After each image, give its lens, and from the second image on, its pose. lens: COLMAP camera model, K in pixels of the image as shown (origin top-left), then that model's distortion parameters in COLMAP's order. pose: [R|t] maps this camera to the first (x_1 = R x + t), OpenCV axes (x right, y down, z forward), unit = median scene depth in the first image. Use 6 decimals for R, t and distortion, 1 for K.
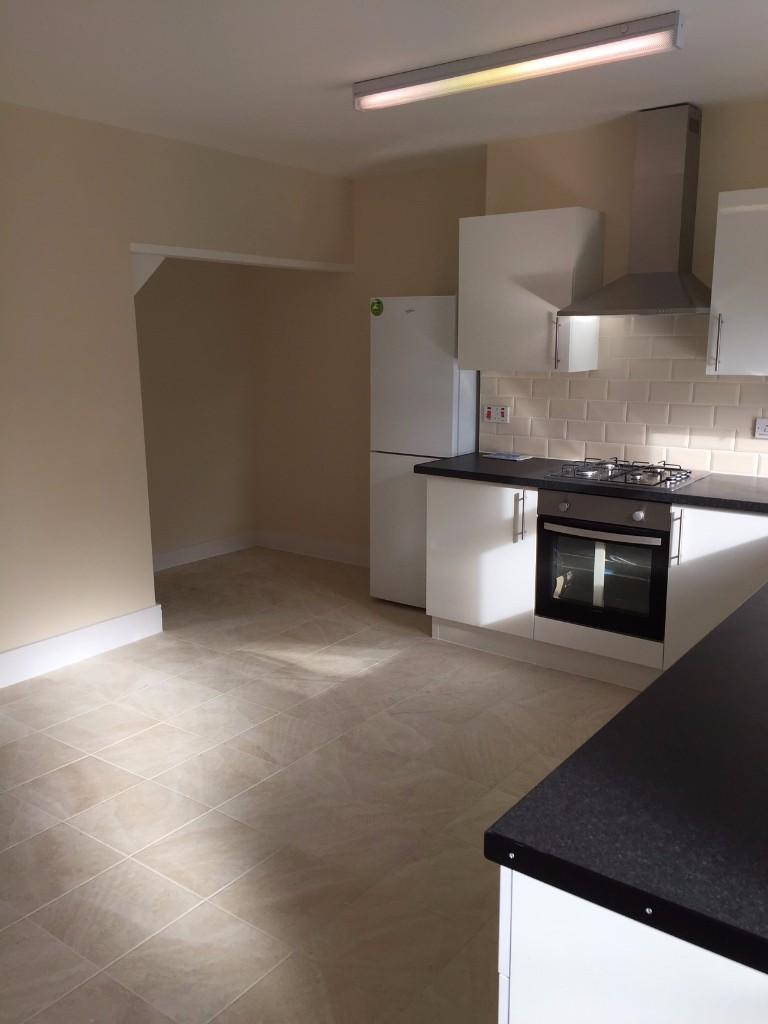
lens RADIAL K [[881.0, 0, 383.6], [0, 881.0, 512.5], [0, 0, 1]] dist [0.094721, -0.113335]
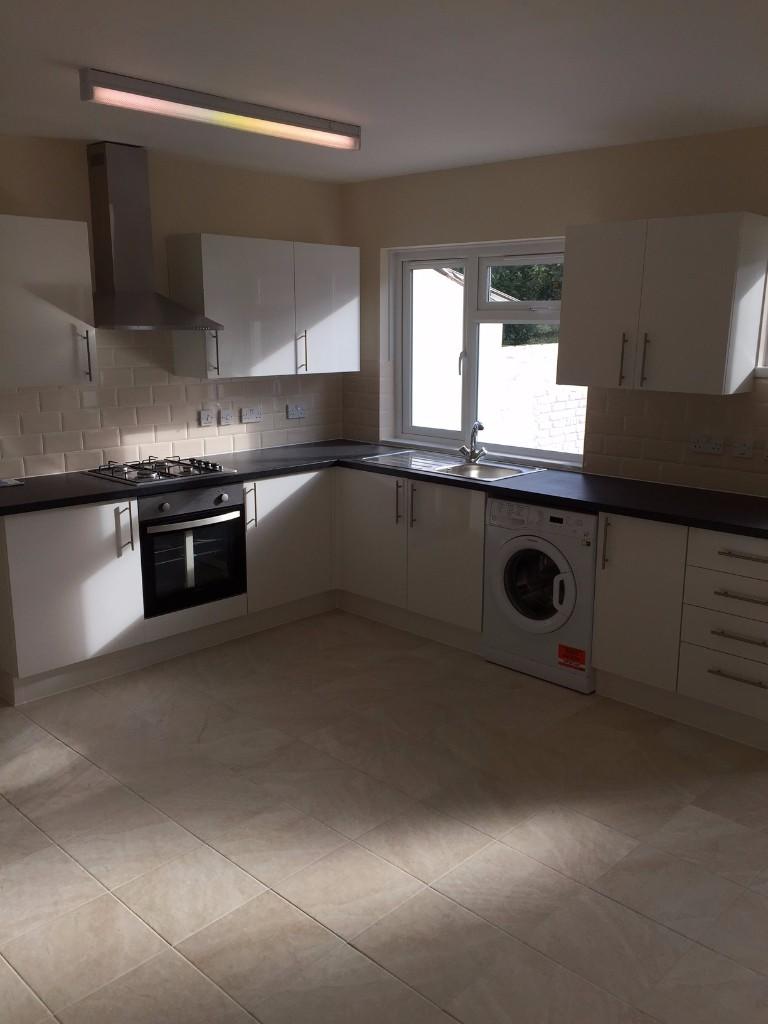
lens RADIAL K [[881.0, 0, 385.4], [0, 881.0, 512.8], [0, 0, 1]] dist [0.094721, -0.113335]
pose [[0.117661, -0.204239, 0.971824, -0.798296], [0.195905, 0.964164, 0.178910, -0.137453], [-0.973538, 0.169334, 0.153456, 0.562421]]
